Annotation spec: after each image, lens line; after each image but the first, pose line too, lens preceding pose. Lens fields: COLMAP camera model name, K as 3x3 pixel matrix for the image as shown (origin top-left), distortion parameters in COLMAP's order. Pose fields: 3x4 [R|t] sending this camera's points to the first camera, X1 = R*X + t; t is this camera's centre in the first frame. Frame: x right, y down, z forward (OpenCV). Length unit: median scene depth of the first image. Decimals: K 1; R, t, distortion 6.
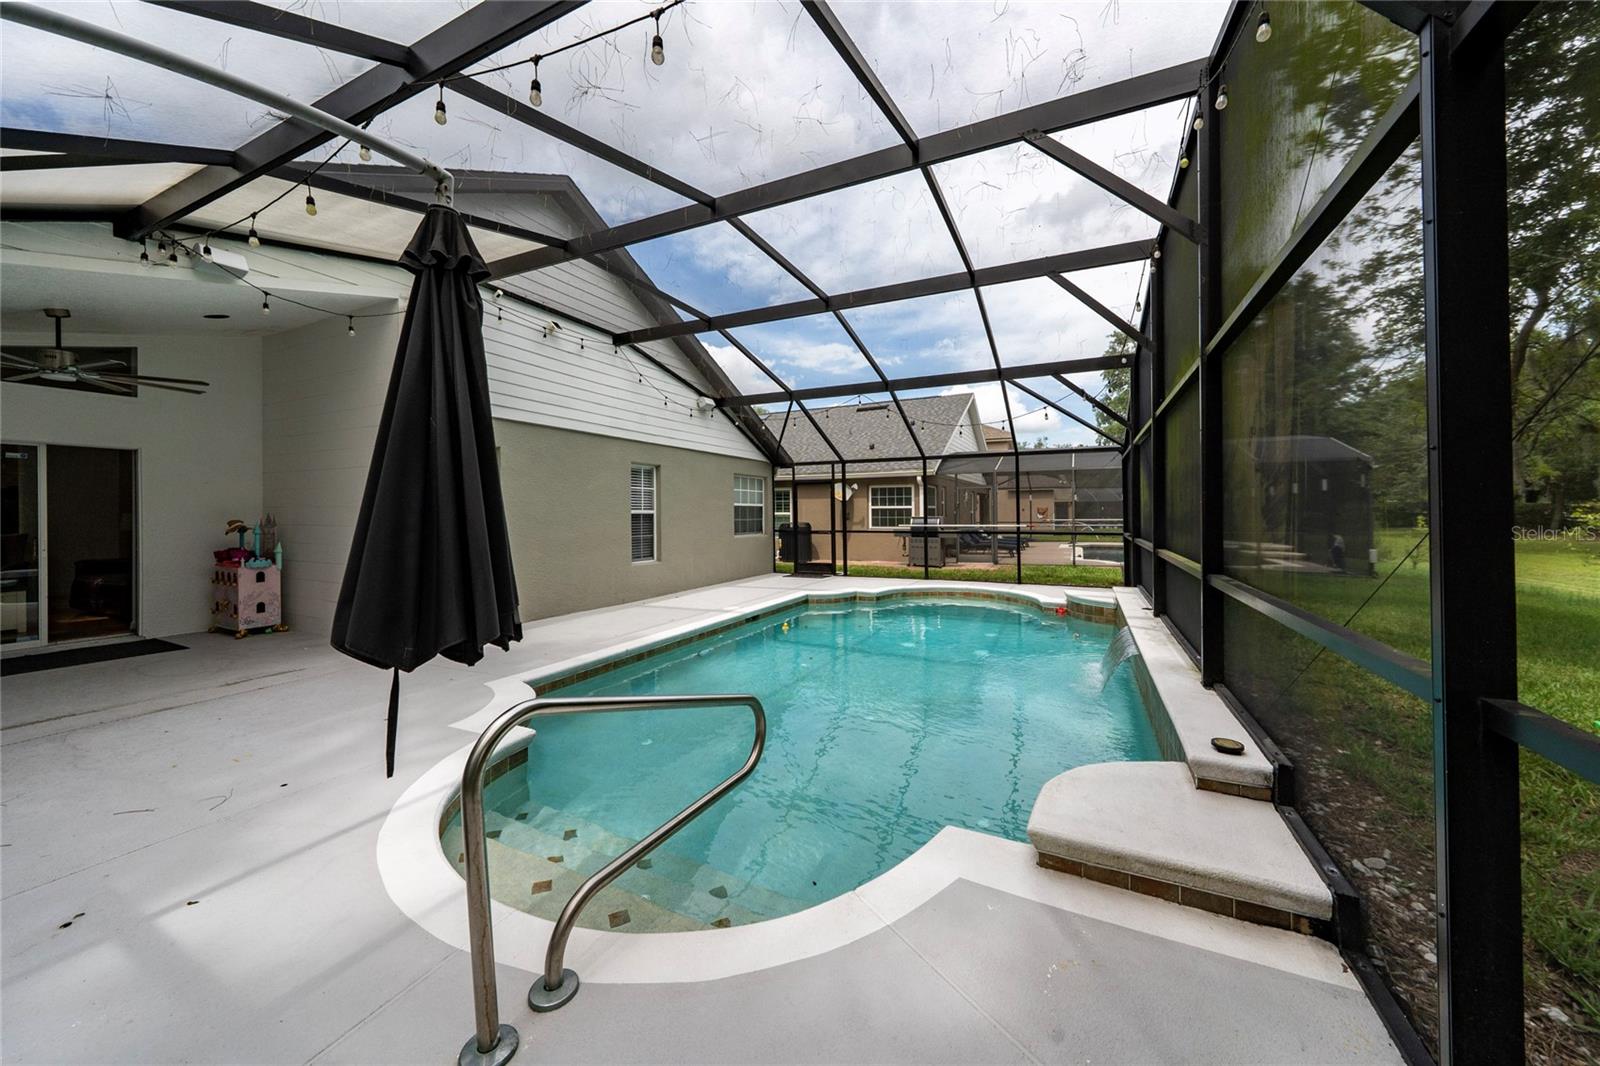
lens RADIAL K [[563.7, 0, 809.0], [0, 563.7, 512.0], [0, 0, 1]] dist [-0.013418, -0.000078]
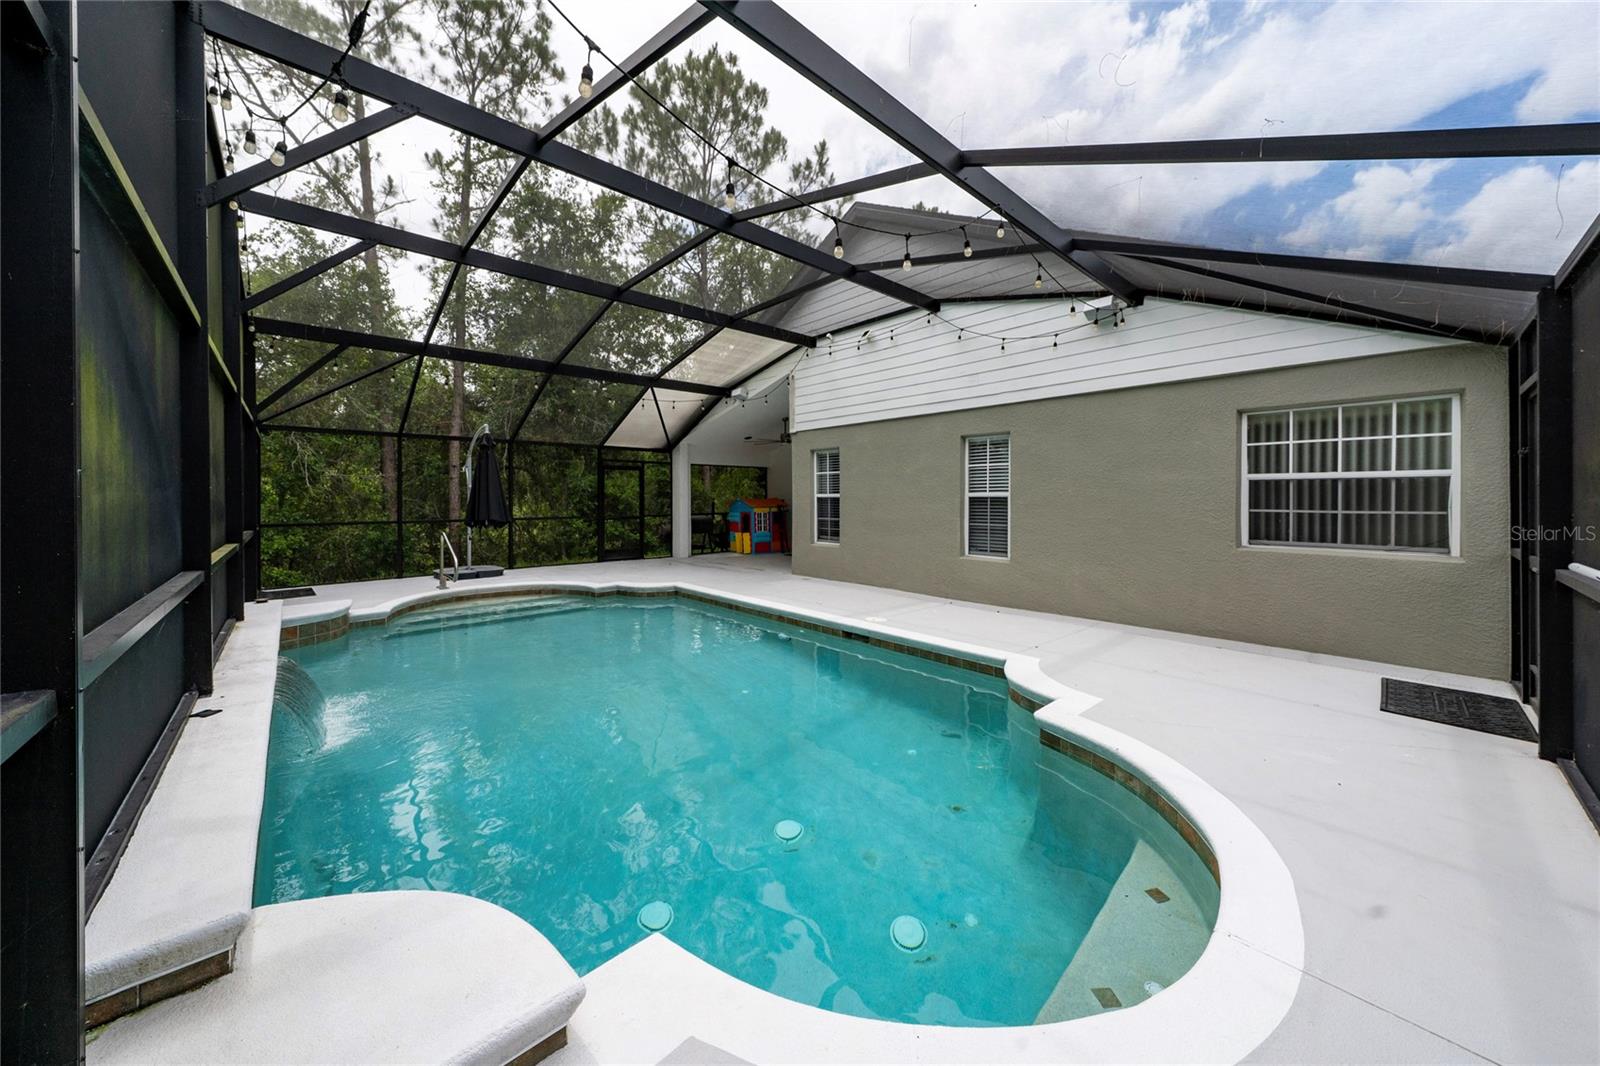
lens RADIAL K [[551.6, 0, 798.8], [0, 551.6, 499.8], [0, 0, 1]] dist [-0.000500, -0.000028]
pose [[-0.380344, 0.013804, -0.924742, 0.490562], [0.007914, 0.999901, 0.011671, -0.003636], [0.924811, -0.002880, -0.380416, 0.971204]]
